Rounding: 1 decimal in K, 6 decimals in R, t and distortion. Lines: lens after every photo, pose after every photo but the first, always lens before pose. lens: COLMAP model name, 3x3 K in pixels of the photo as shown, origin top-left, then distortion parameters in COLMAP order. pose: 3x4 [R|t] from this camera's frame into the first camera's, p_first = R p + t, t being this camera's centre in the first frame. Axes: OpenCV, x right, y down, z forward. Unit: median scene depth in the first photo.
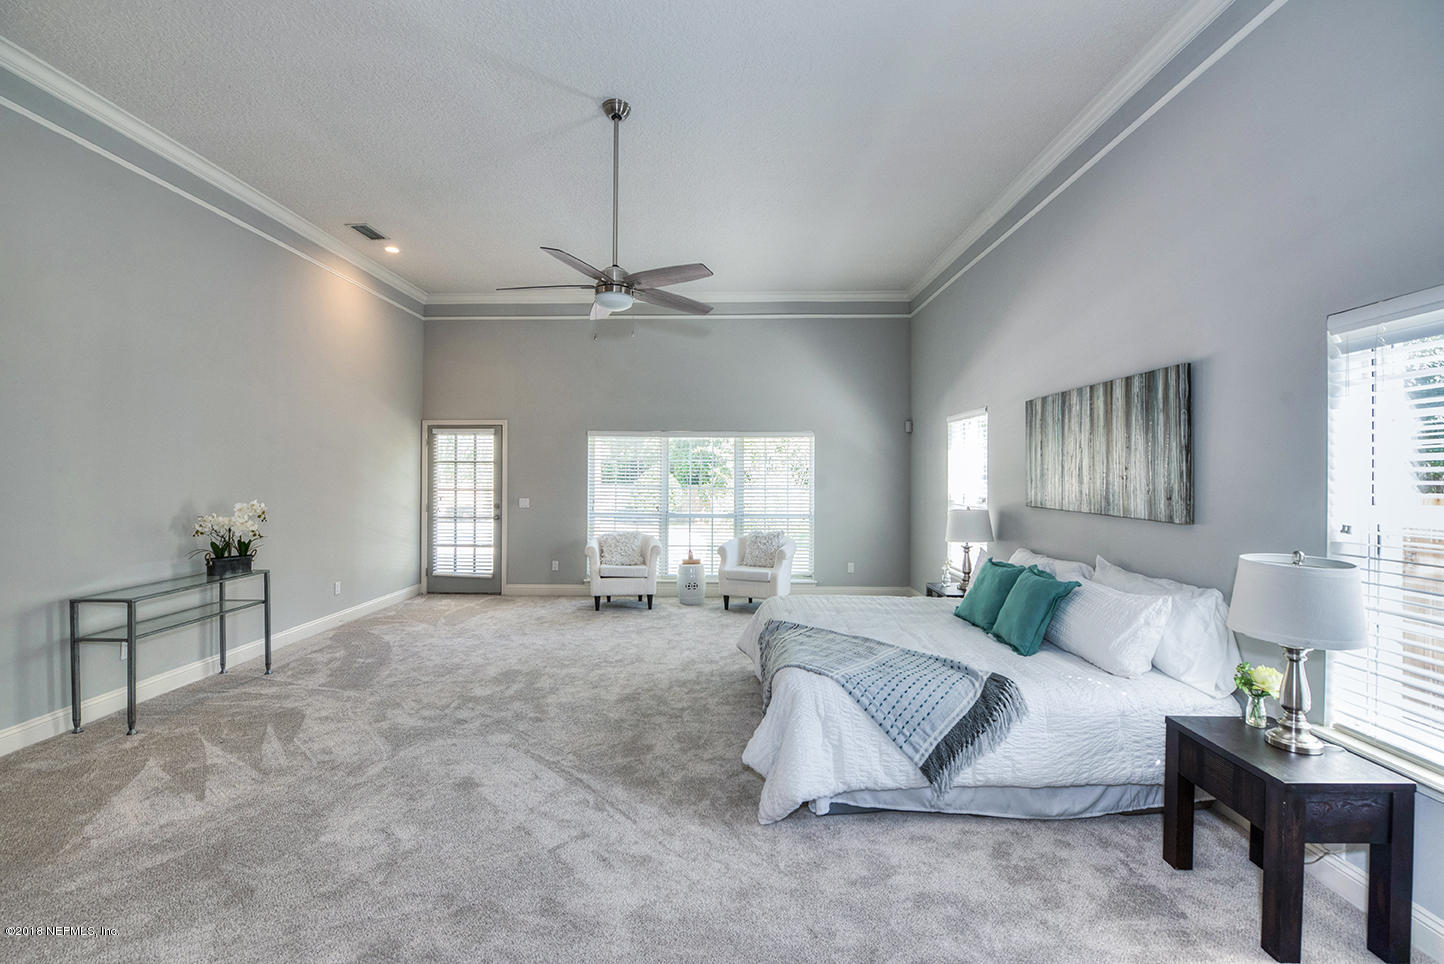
lens RADIAL K [[619.7, 0, 709.5], [0, 619.7, 475.4], [0, 0, 1]] dist [-0.000970, -0.001794]
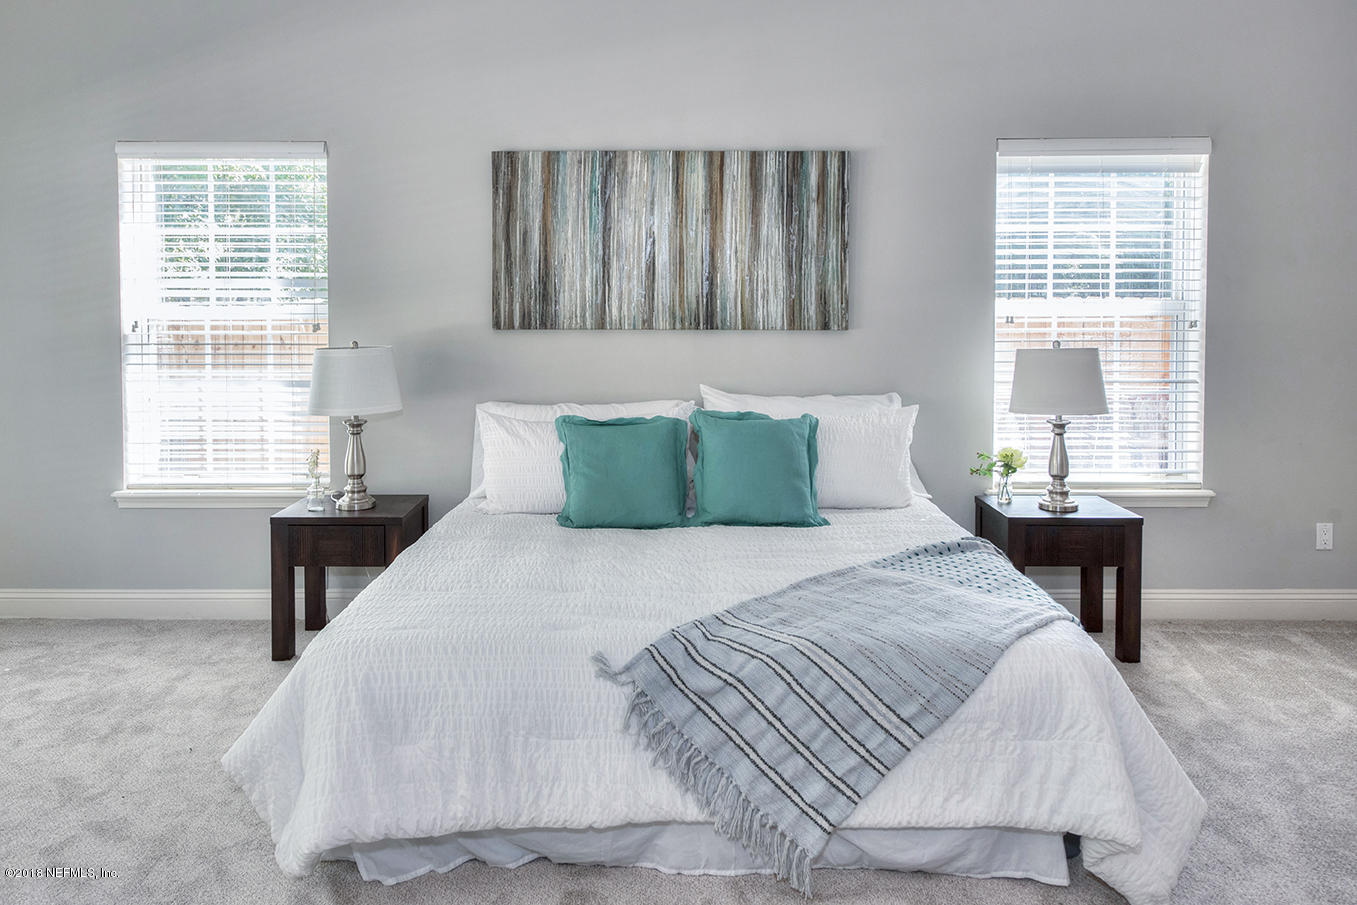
lens RADIAL K [[959.4, 0, 667.0], [0, 959.4, 323.0], [0, 0, 1]] dist [0.002160, -0.003840]
pose [[-0.030845, -0.027566, 0.999144, -0.386148], [0.005145, 0.999602, 0.027738, 0.017616], [-0.999511, 0.005996, -0.030691, 0.801102]]
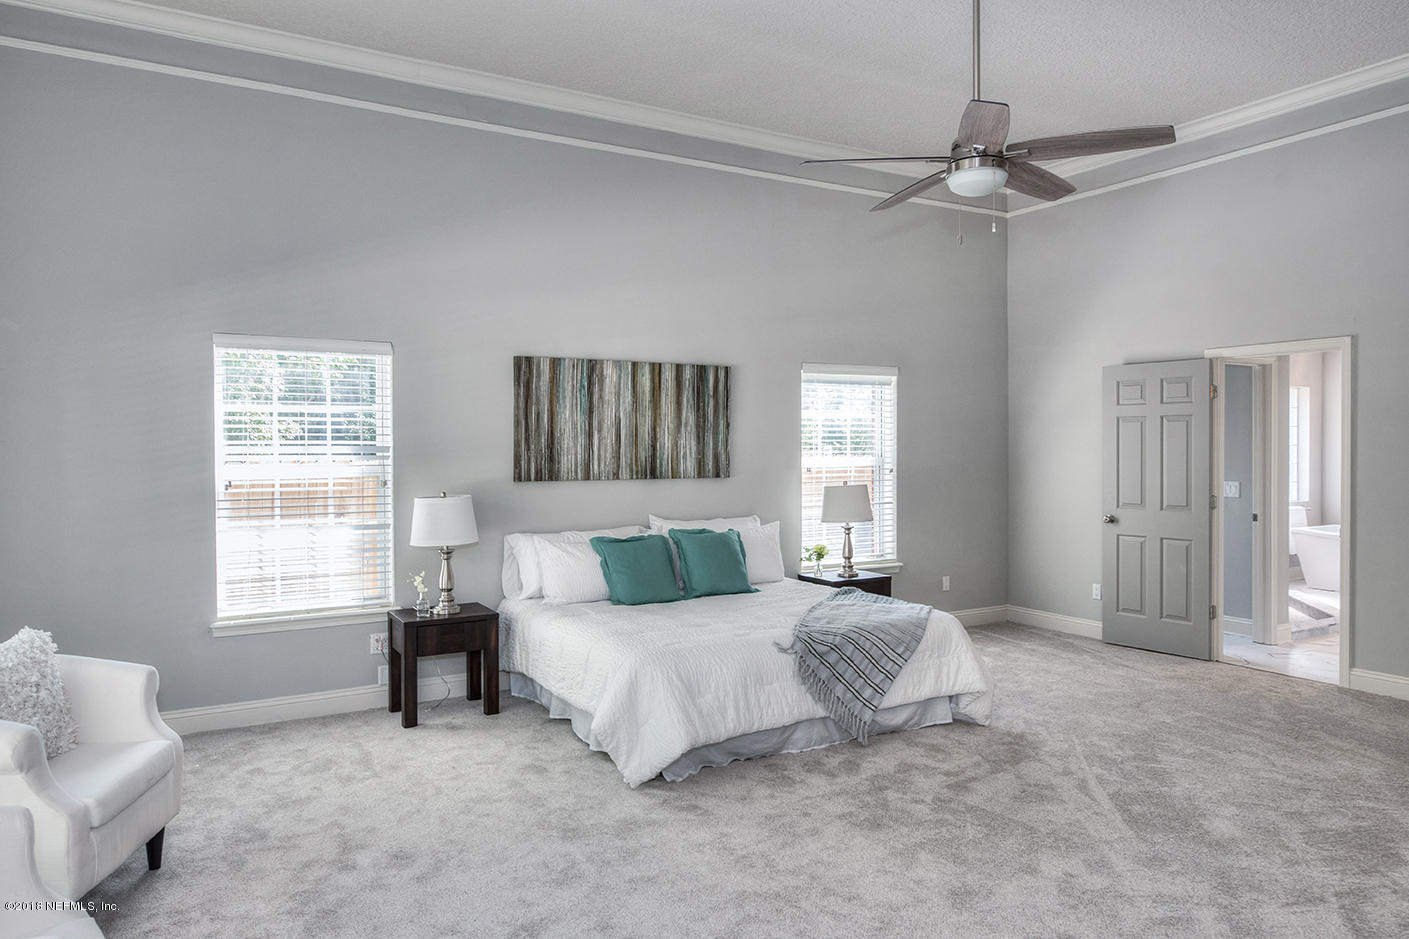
lens RADIAL K [[900.7, 0, 706.8], [0, 900.7, 472.1], [0, 0, 1]] dist [-0.007976, 0.004730]
pose [[-0.529662, -0.017400, 0.848031, -0.613971], [0.008928, 0.999620, 0.026086, 0.006567], [-0.848162, 0.021389, -0.529305, 1.327750]]
